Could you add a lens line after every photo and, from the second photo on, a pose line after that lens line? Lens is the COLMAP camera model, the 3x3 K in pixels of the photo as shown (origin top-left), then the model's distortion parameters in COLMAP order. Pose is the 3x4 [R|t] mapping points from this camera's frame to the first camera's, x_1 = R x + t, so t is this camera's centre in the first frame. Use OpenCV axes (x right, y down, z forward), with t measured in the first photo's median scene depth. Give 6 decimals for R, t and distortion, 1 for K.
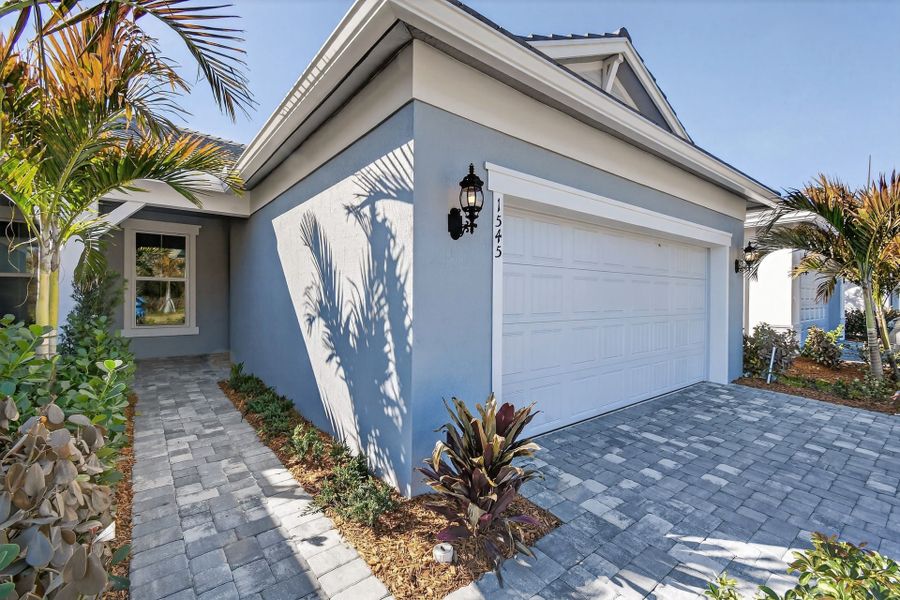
lens RADIAL K [[416.6, 0, 448.4], [0, 416.6, 295.7], [0, 0, 1]] dist [0.001941, -0.000273]
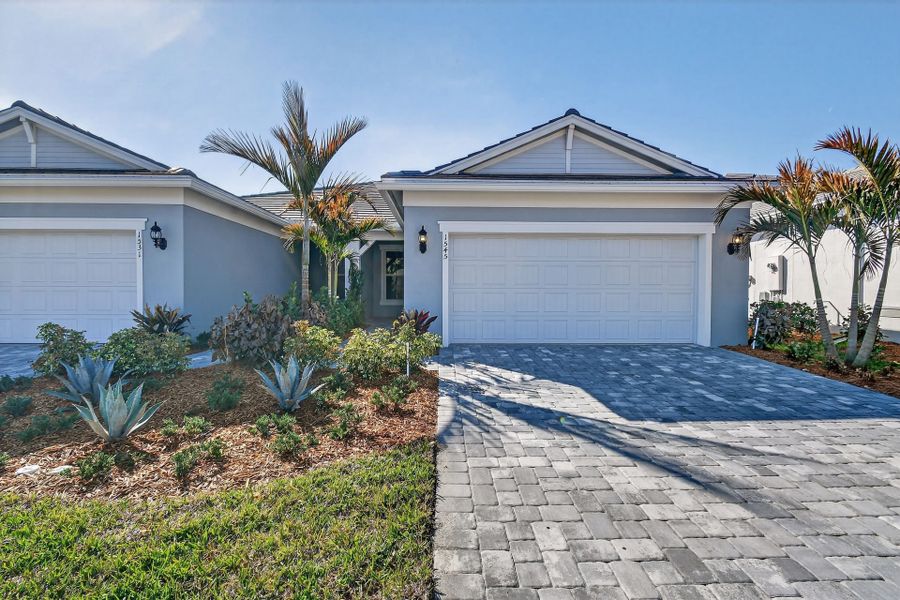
lens RADIAL K [[416.6, 0, 448.4], [0, 416.6, 295.7], [0, 0, 1]] dist [0.001941, -0.000273]
pose [[0.782825, 0.004812, -0.622224, 1.036576], [0.003457, 0.999921, 0.012082, 0.057808], [0.622233, -0.011609, 0.782746, -0.555199]]
